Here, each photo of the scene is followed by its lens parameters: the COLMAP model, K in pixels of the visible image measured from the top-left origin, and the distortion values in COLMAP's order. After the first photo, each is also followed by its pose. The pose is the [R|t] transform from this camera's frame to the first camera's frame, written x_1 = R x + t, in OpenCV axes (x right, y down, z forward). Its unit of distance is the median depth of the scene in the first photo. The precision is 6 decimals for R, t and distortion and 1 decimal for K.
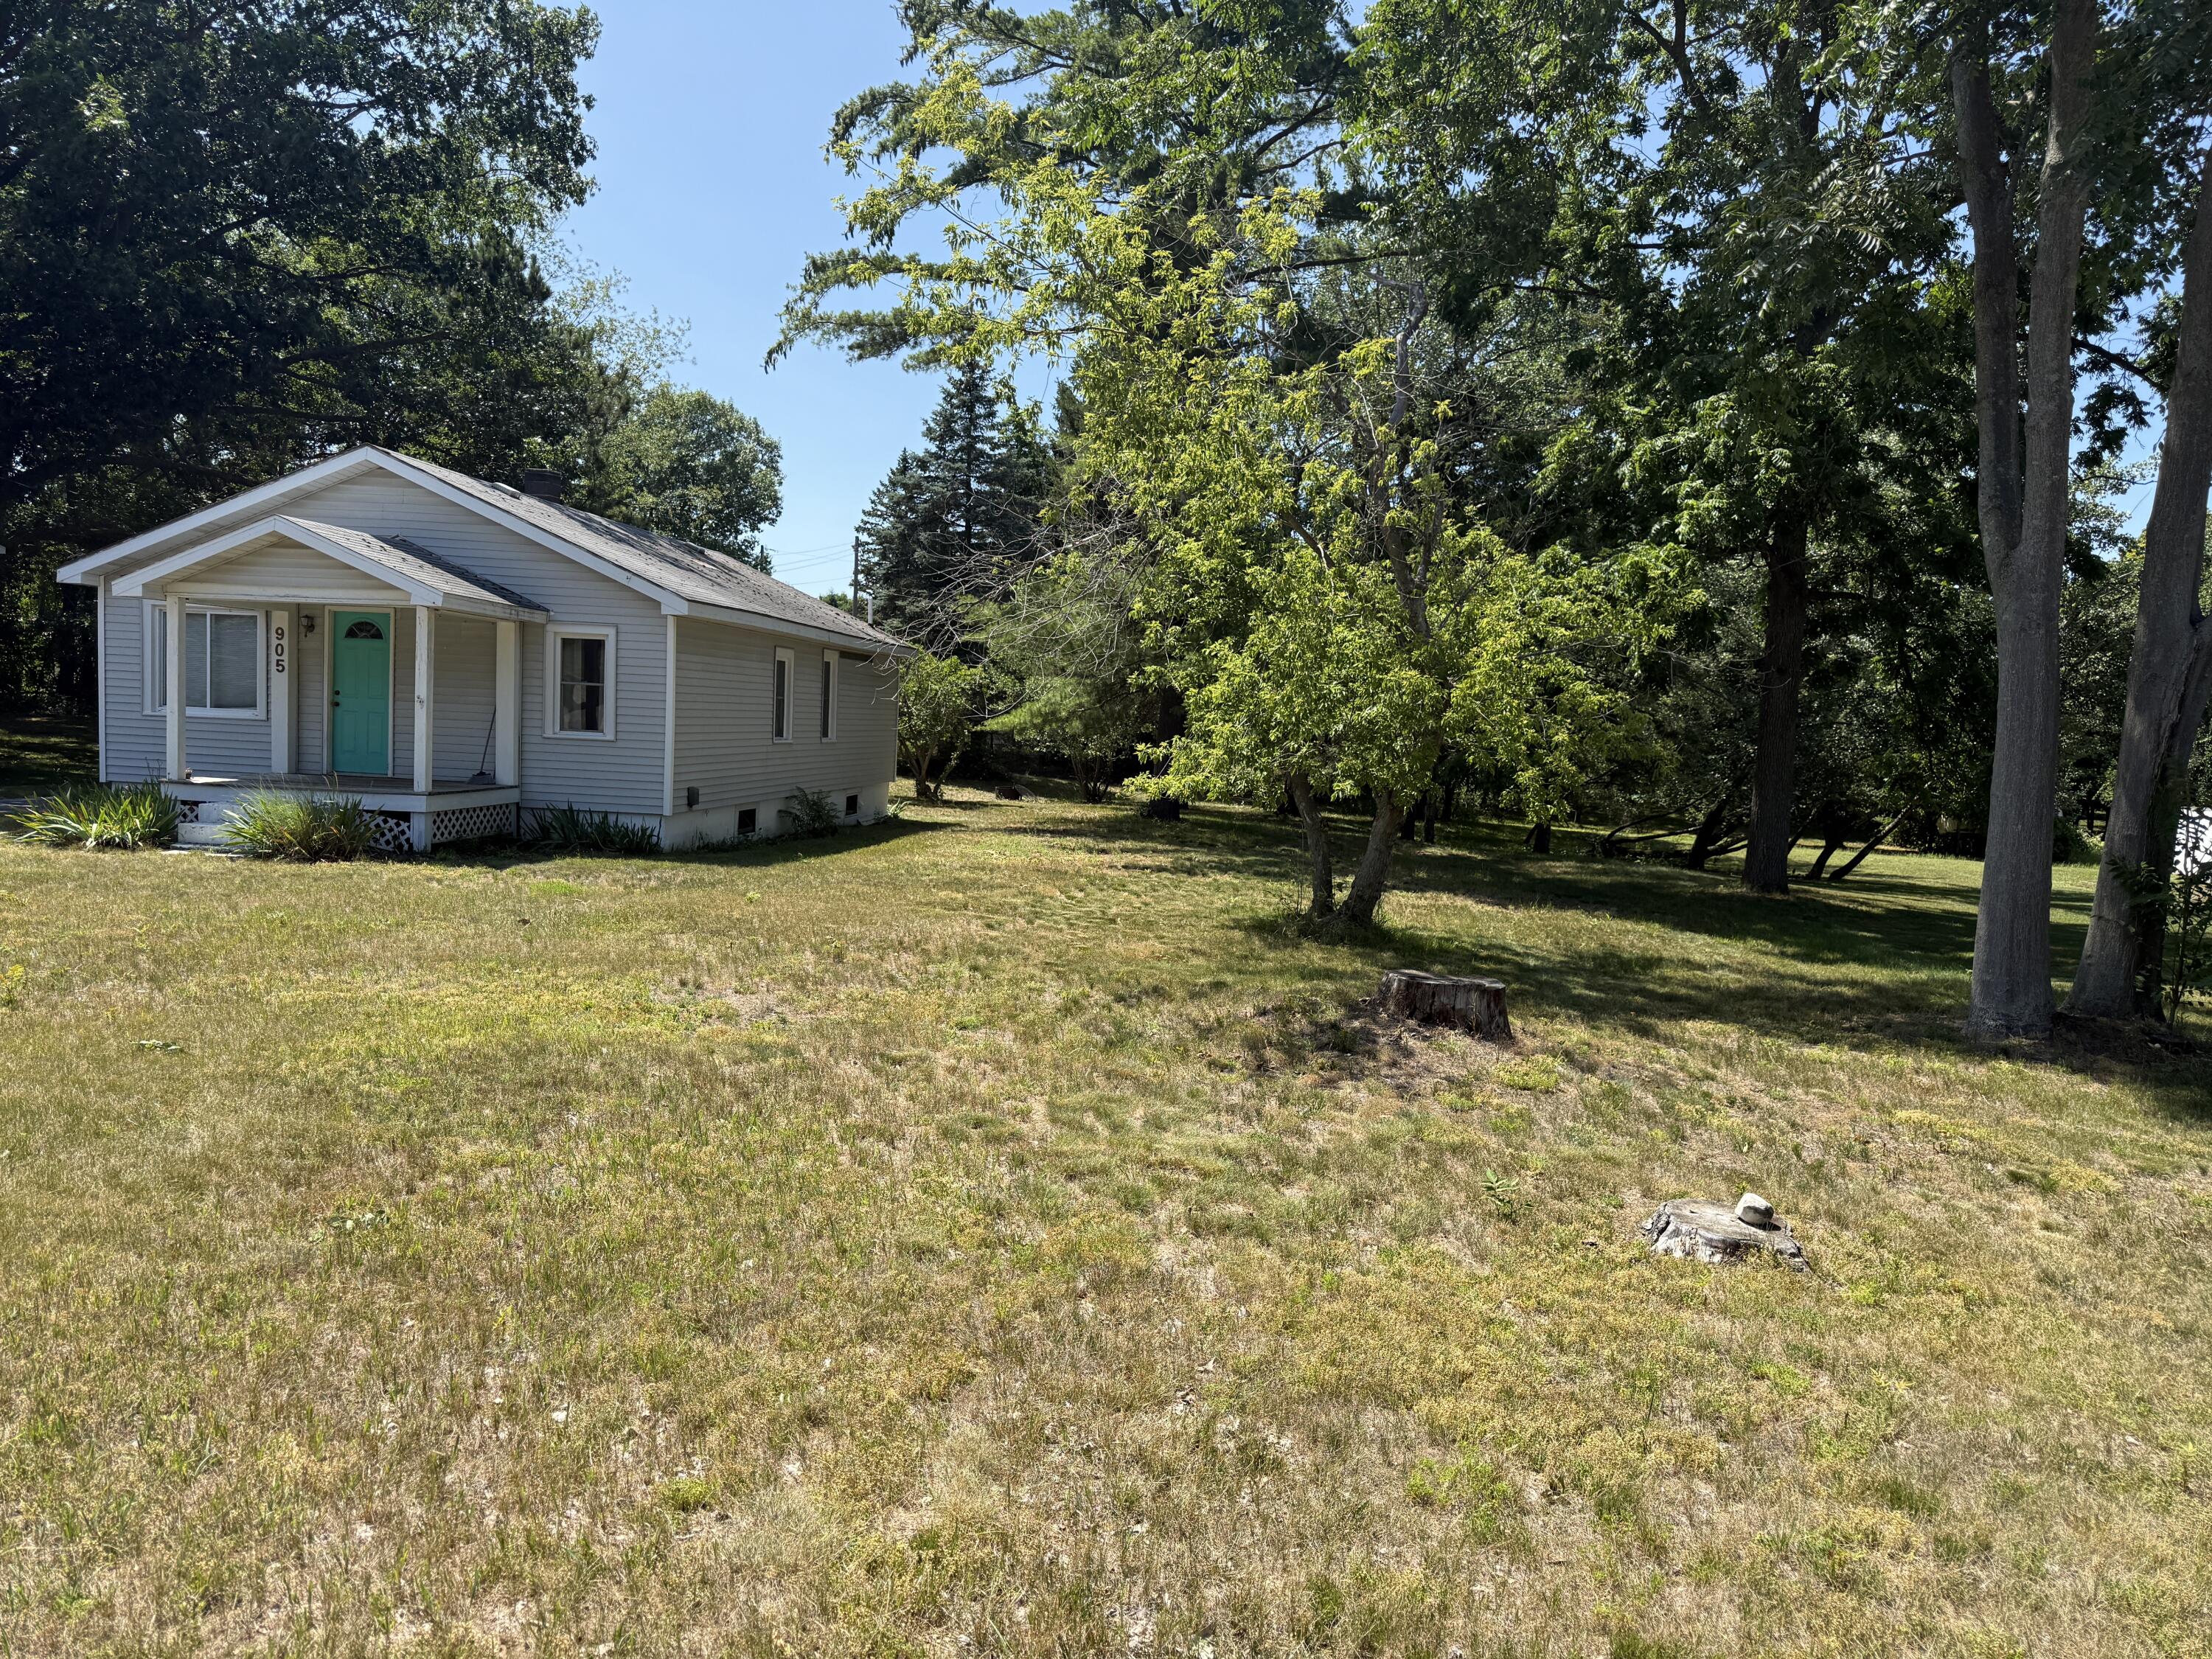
lens RADIAL K [[1478.9, 0, 1106.0], [0, 1478.9, 829.5], [0, 0, 1]] dist [0.065322, -0.118081]
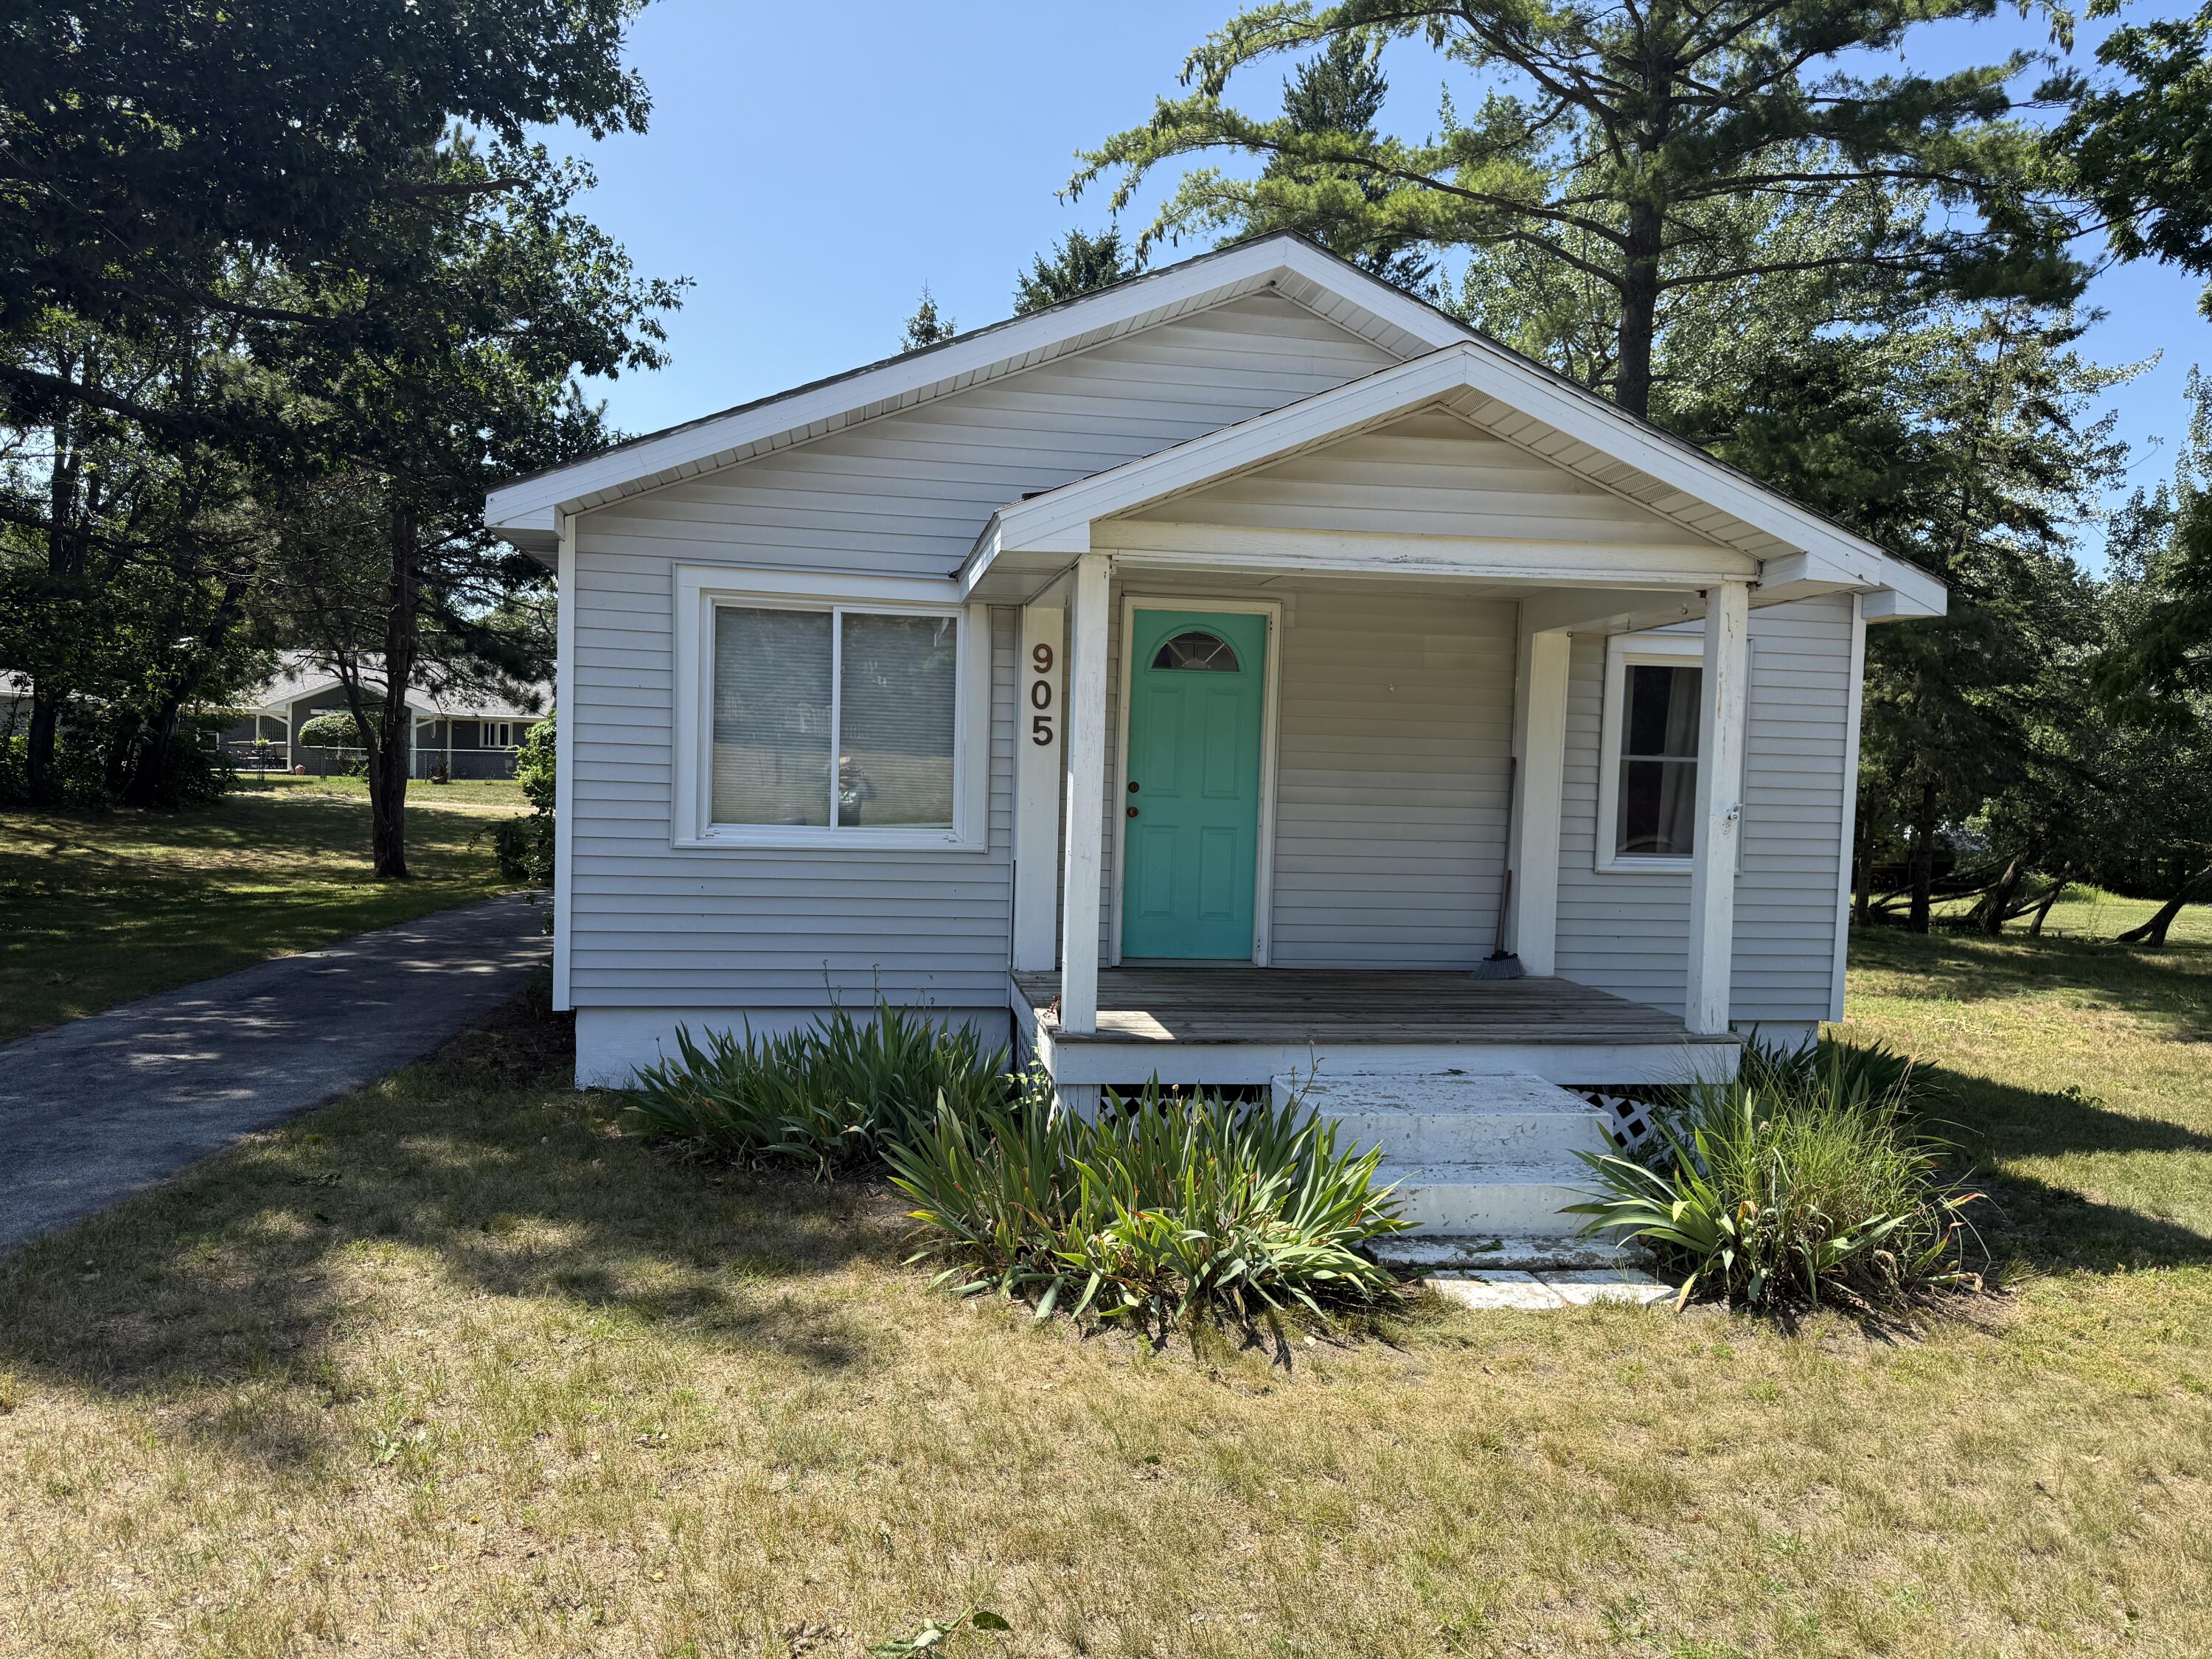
lens RADIAL K [[1540.1, 0, 1106.0], [0, 1540.1, 829.5], [0, 0, 1]] dist [0.006481, 0.000976]
pose [[0.968674, -0.024736, 0.247103, -0.648640], [0.031443, 0.999235, -0.023234, -0.069248], [-0.246339, 0.030276, 0.968711, 0.554561]]
